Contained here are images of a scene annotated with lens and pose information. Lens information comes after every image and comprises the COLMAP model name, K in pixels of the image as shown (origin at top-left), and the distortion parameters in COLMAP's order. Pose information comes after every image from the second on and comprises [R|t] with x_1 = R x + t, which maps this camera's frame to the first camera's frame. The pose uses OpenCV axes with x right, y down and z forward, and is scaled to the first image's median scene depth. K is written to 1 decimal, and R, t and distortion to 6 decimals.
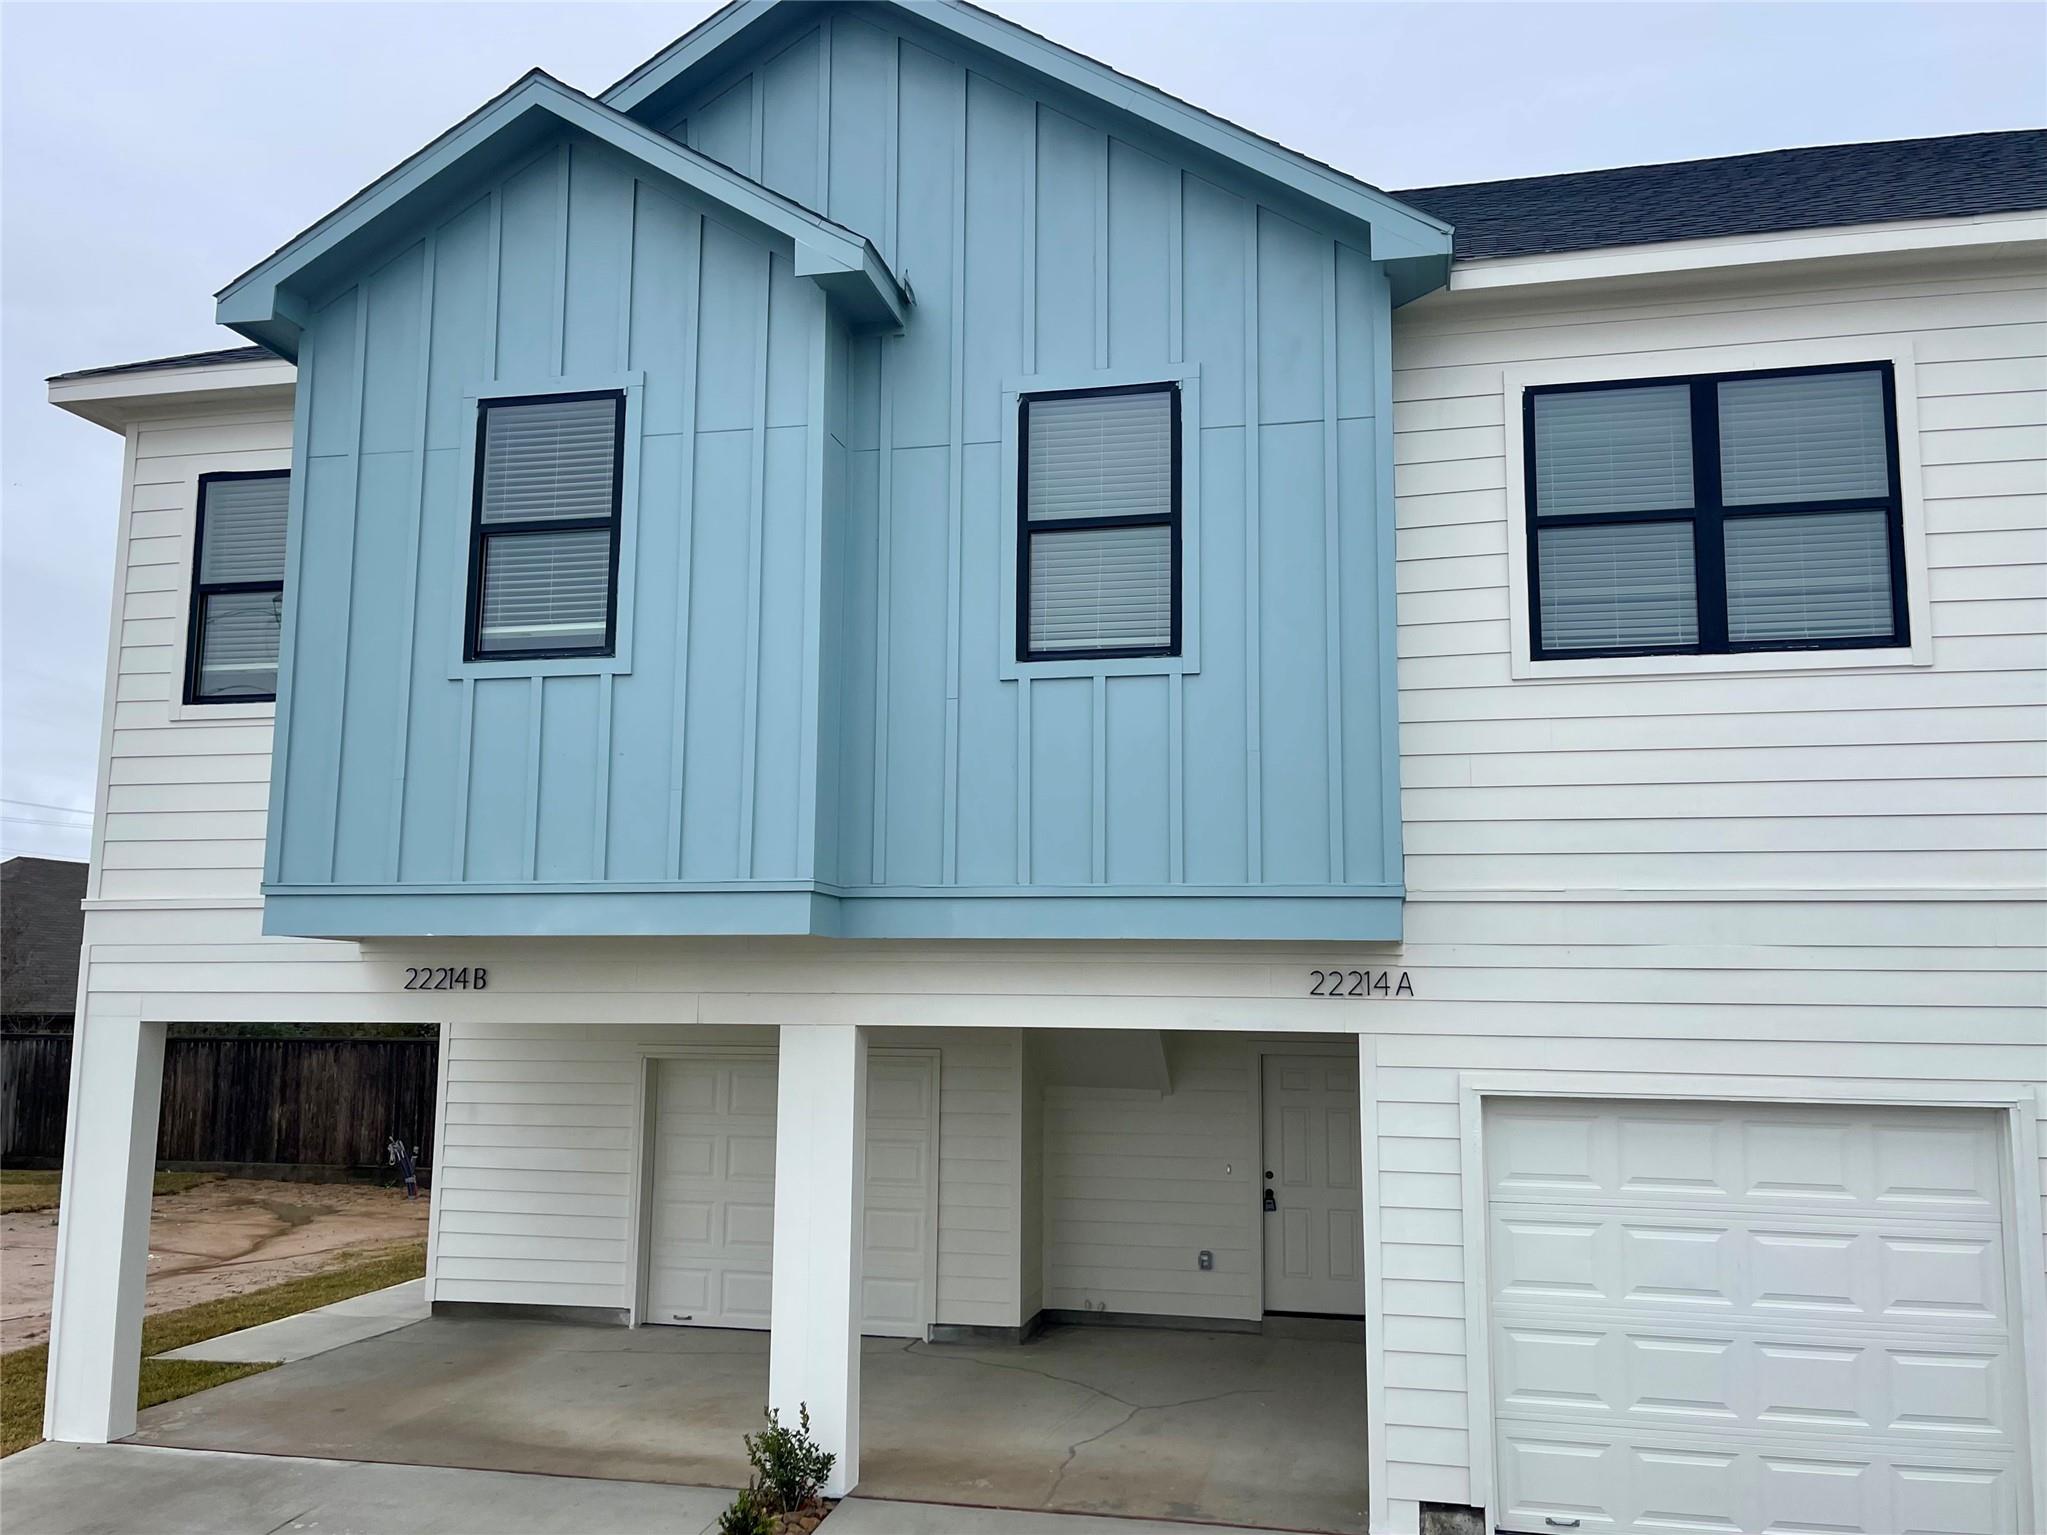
lens RADIAL K [[1630.7, 0, 1038.1], [0, 1630.7, 777.9], [0, 0, 1]] dist [0.087162, -0.113498]
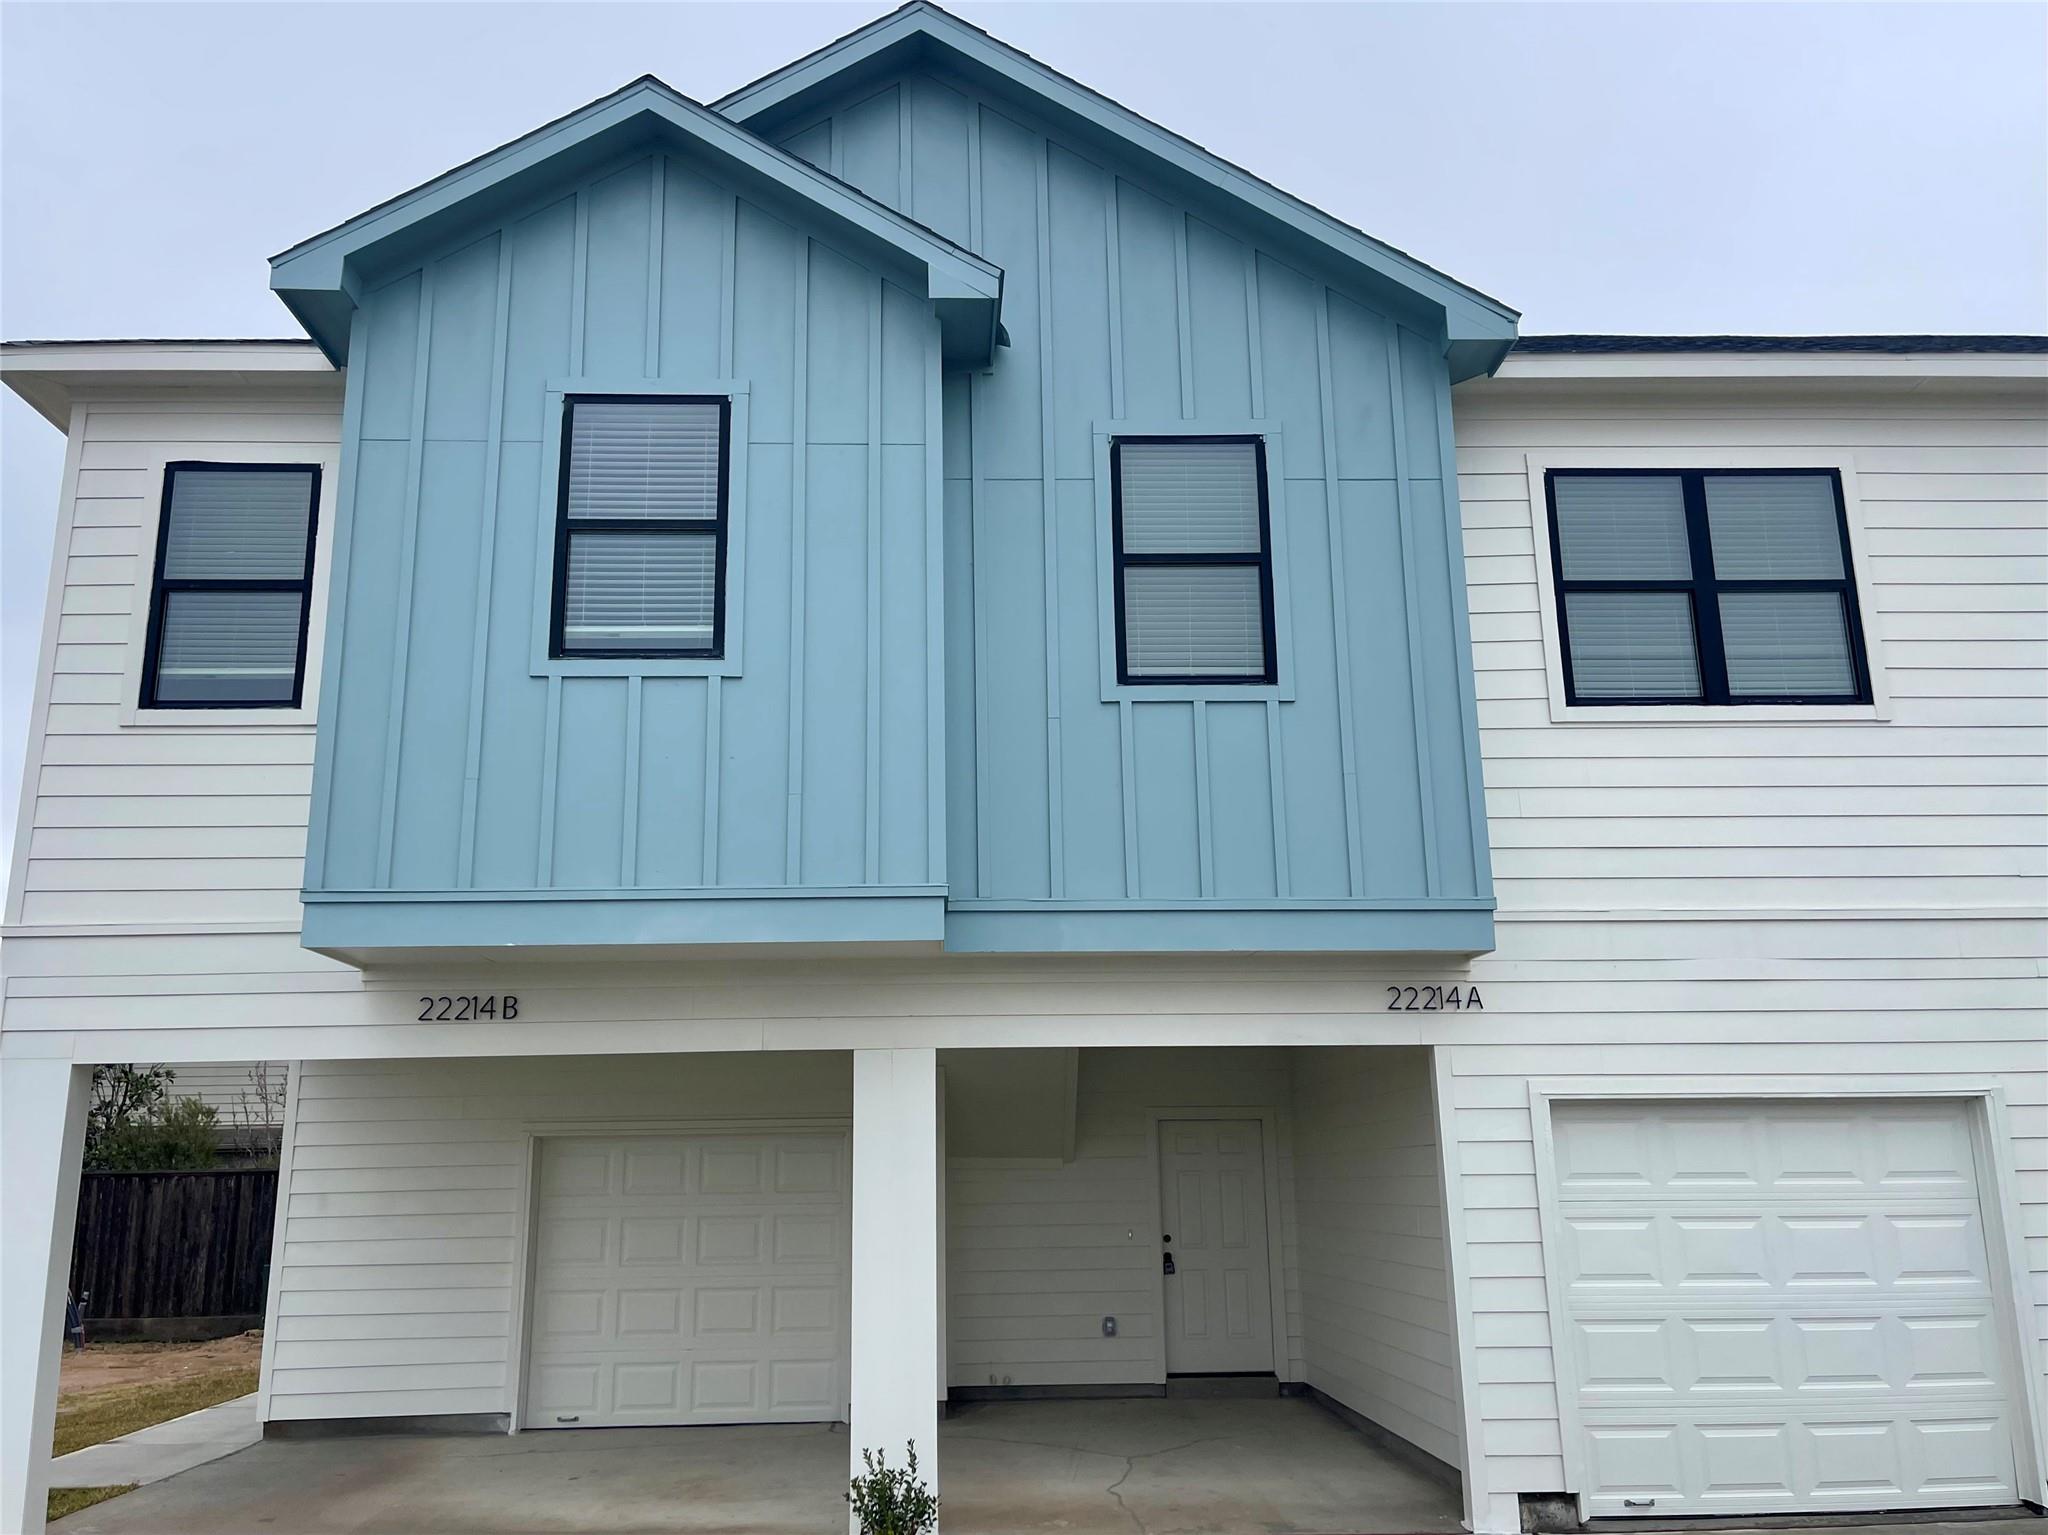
lens RADIAL K [[1563.5, 0, 1037.6], [0, 1563.5, 776.0], [0, 0, 1]] dist [0.098718, -0.136117]
pose [[0.968477, 0.036820, 0.246368, -0.301556], [-0.011832, 0.994699, -0.102148, 0.087191], [-0.248823, 0.096013, 0.963778, 0.062169]]
